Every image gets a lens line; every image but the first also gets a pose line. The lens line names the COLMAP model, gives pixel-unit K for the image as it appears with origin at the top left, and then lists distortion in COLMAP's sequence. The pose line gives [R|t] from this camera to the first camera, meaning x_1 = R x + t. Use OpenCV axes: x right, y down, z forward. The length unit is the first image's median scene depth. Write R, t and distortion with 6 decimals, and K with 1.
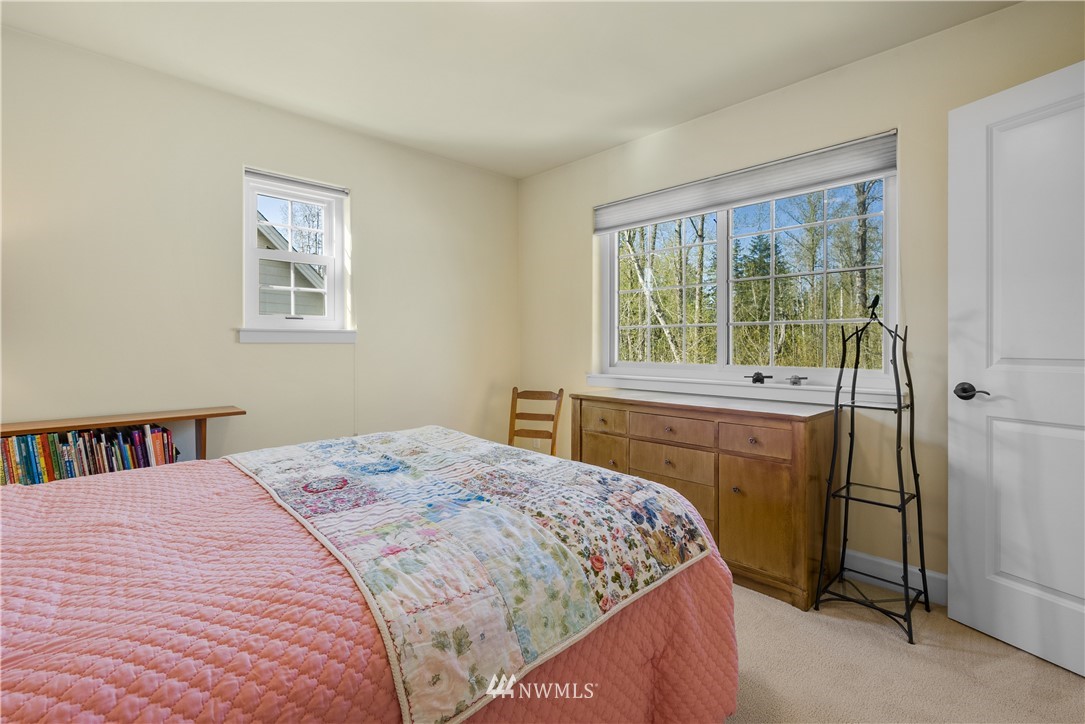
lens RADIAL K [[498.3, 0, 544.3], [0, 498.3, 345.8], [0, 0, 1]] dist [-0.002409, -0.000063]
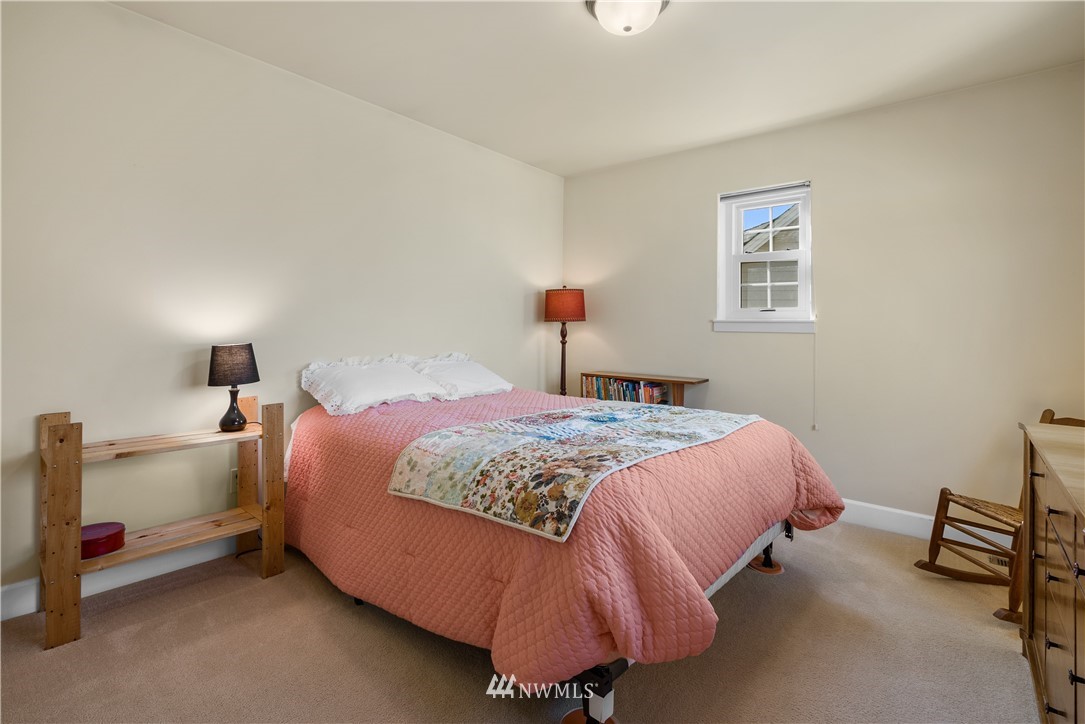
lens RADIAL K [[506.0, 0, 544.0], [0, 506.0, 324.3], [0, 0, 1]] dist [0.000284, 0.000169]
pose [[0.110753, -0.005259, -0.993834, 1.354287], [-0.024376, 0.999671, -0.008006, -0.006011], [0.993549, 0.025112, 0.110589, 0.862418]]
